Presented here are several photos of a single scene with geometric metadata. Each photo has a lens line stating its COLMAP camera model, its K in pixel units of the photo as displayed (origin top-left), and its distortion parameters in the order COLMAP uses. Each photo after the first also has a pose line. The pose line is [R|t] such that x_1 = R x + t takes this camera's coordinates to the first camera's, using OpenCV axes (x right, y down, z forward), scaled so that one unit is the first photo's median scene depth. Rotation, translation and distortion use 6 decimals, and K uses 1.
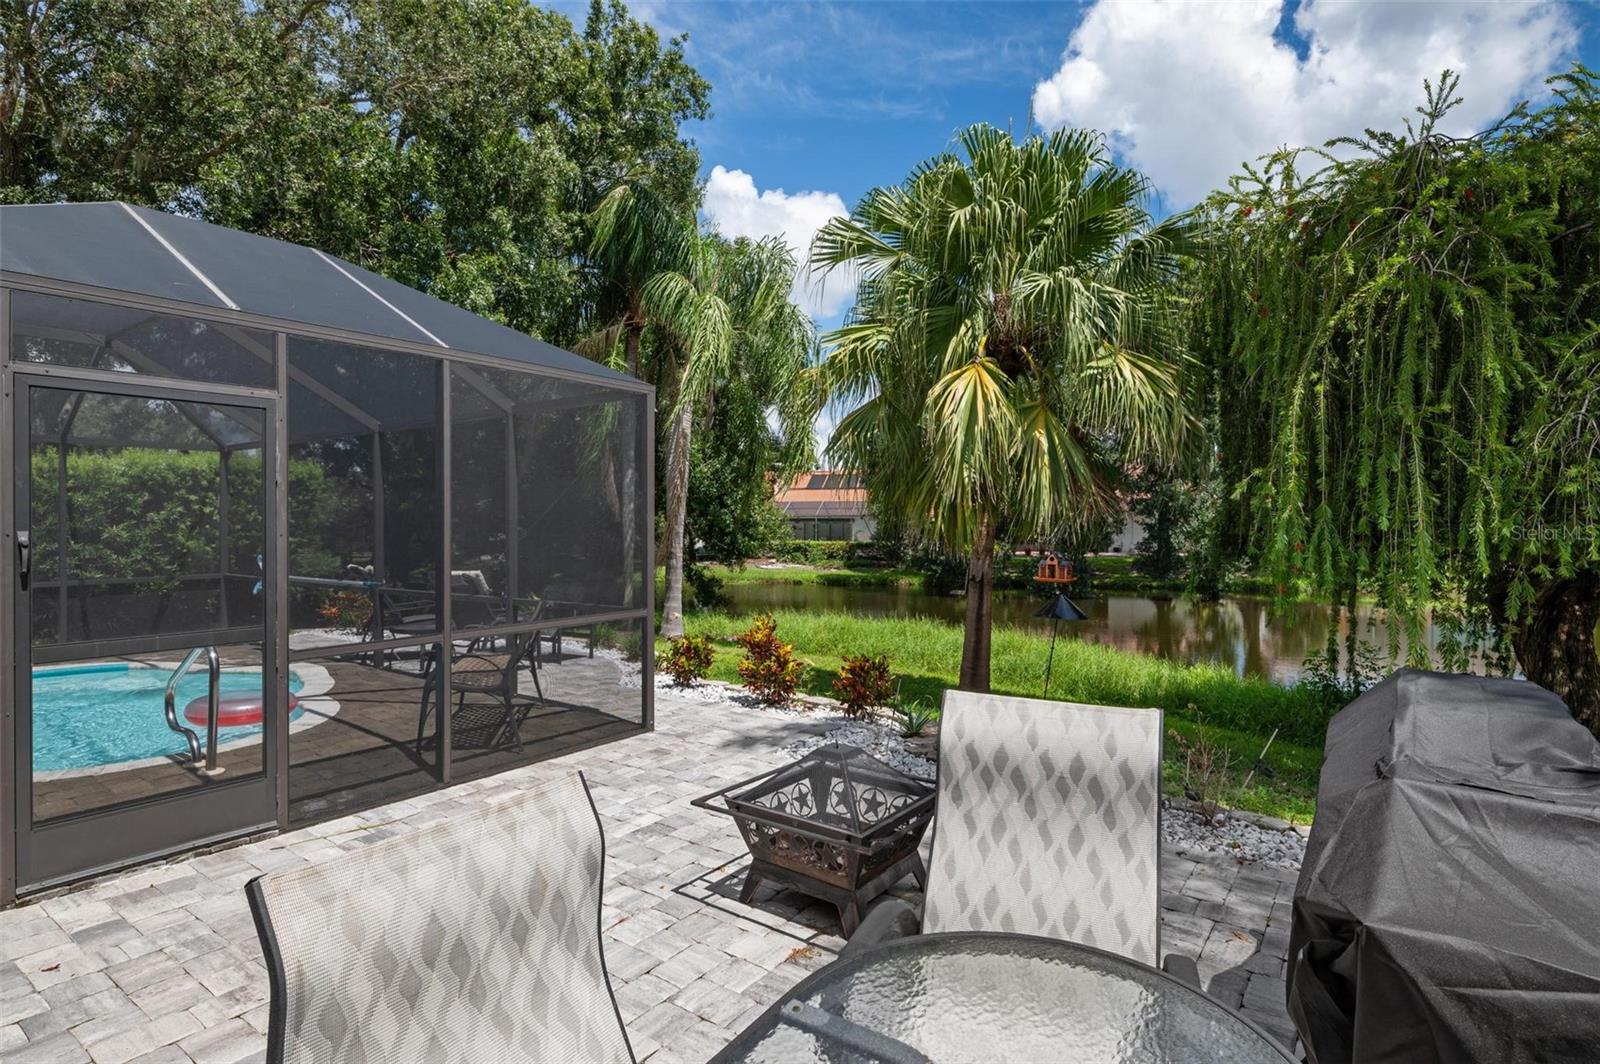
lens RADIAL K [[815.0, 0, 800.0], [0, 815.0, 532.0], [0, 0, 1]] dist [-0.002012, -0.000168]
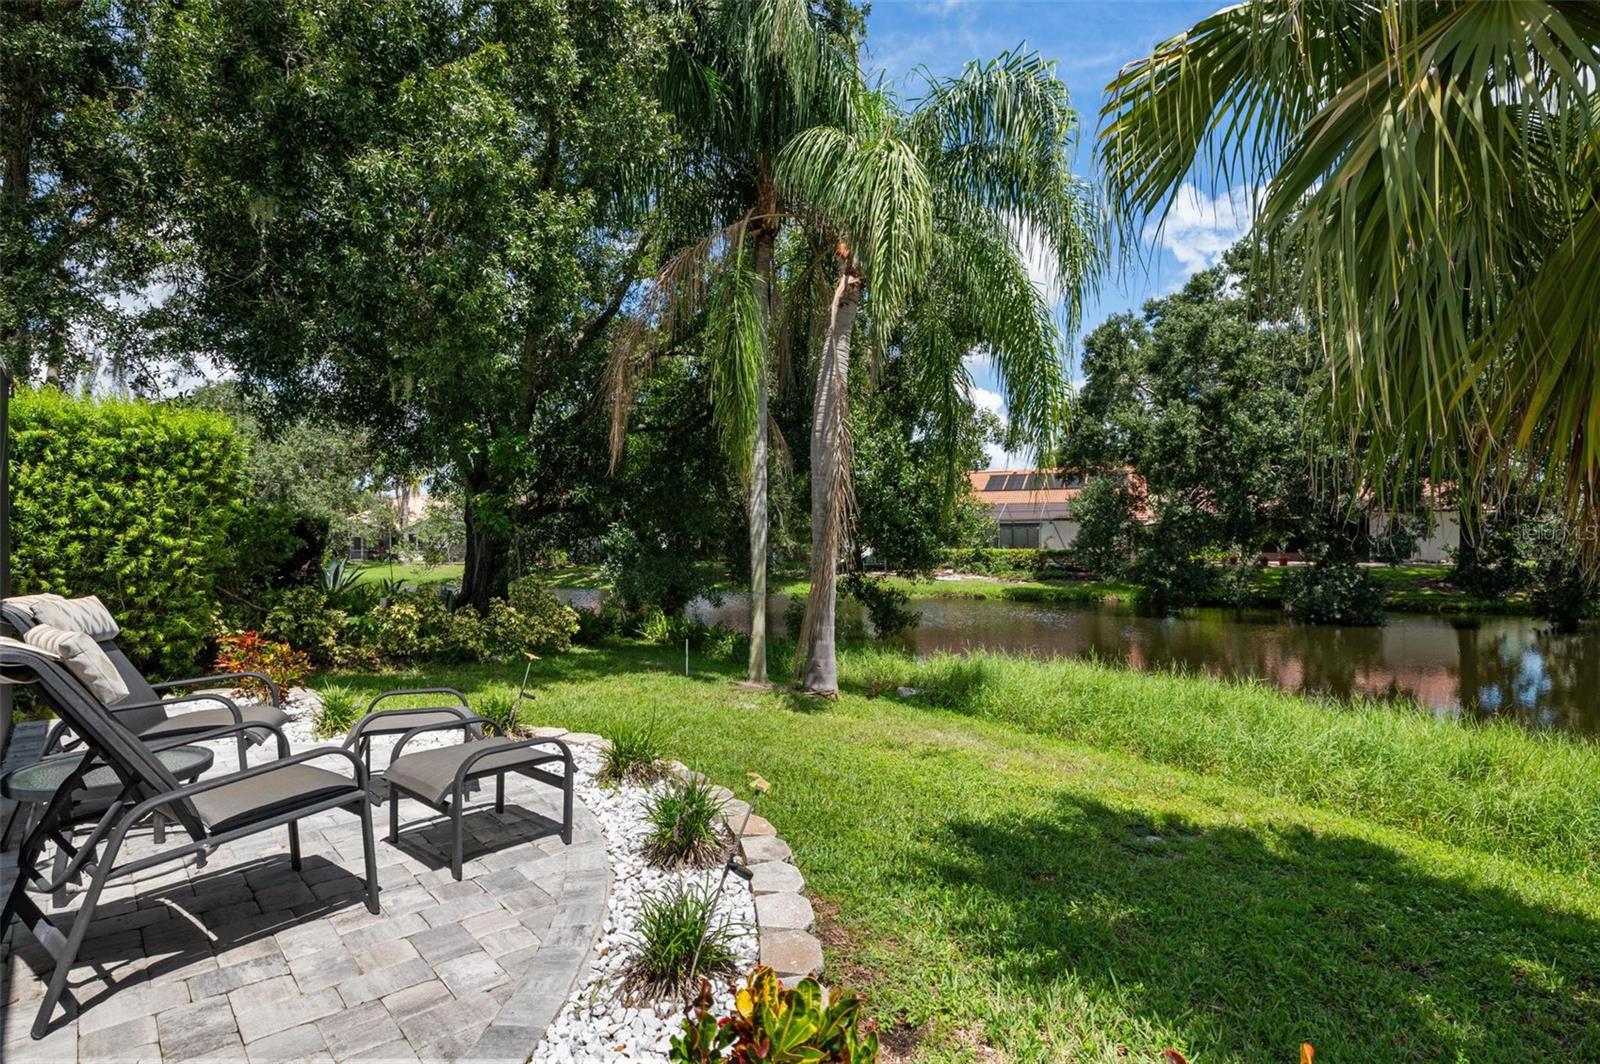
lens RADIAL K [[815.0, 0, 800.0], [0, 815.0, 532.0], [0, 0, 1]] dist [-0.002012, -0.000168]
pose [[0.979518, -0.004706, -0.201303, -0.014726], [0.002620, 0.999940, -0.010626, 0.002130], [0.201341, 0.009881, 0.979471, 0.120837]]
